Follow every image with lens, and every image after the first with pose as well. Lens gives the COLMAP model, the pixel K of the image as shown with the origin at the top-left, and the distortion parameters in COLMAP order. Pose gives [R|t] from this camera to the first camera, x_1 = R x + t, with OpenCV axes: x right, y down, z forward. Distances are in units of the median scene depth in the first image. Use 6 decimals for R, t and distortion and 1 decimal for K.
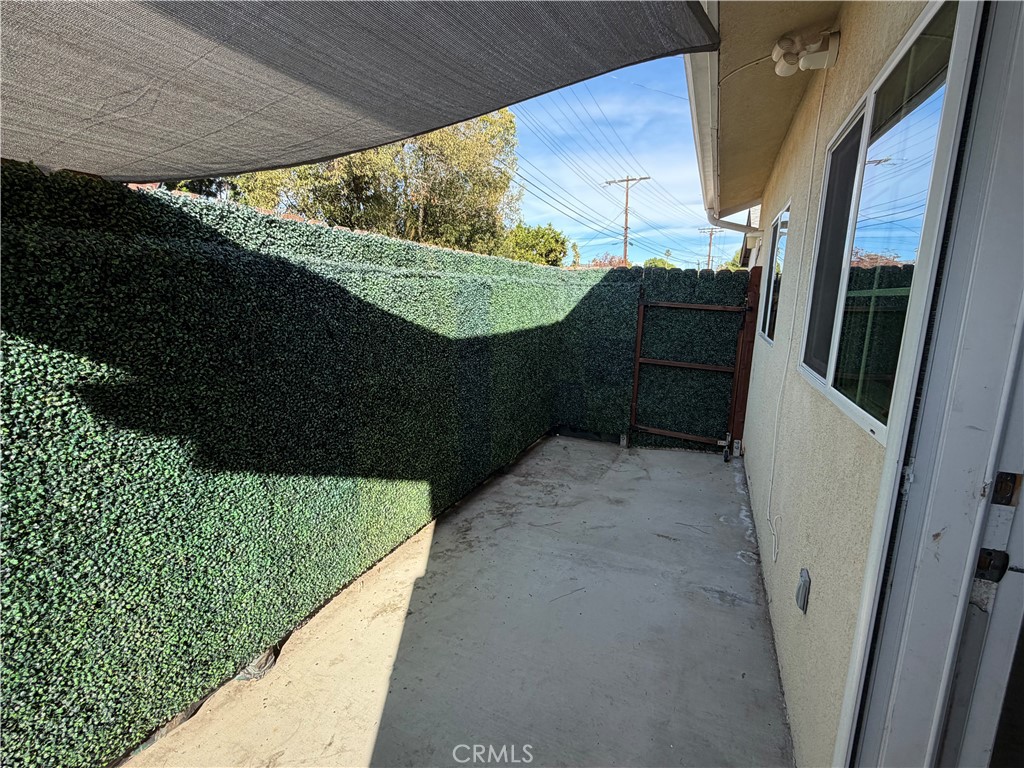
lens RADIAL K [[471.6, 0, 511.6], [0, 471.6, 384.4], [0, 0, 1]] dist [-0.001515, 0.000882]
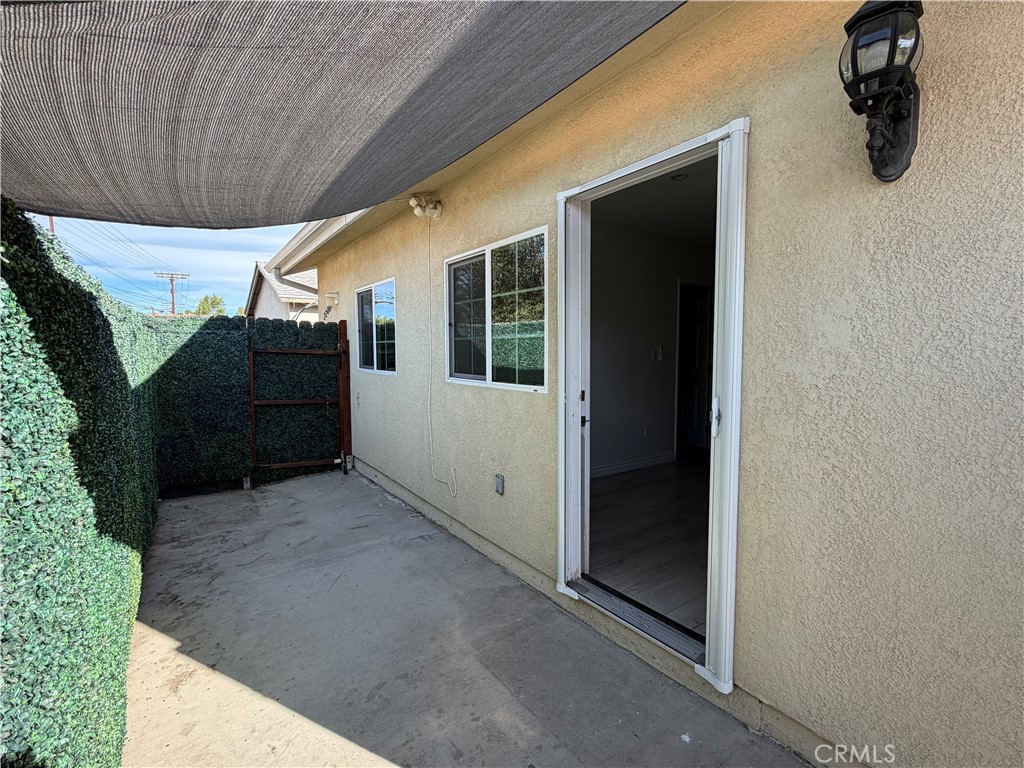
lens RADIAL K [[471.6, 0, 511.7], [0, 471.6, 383.7], [0, 0, 1]] dist [-0.001515, 0.000882]
pose [[0.523147, -0.080991, 0.848386, -0.381173], [0.168331, 0.985683, -0.009701, 0.016549], [-0.835453, 0.147884, 0.529290, -0.060799]]
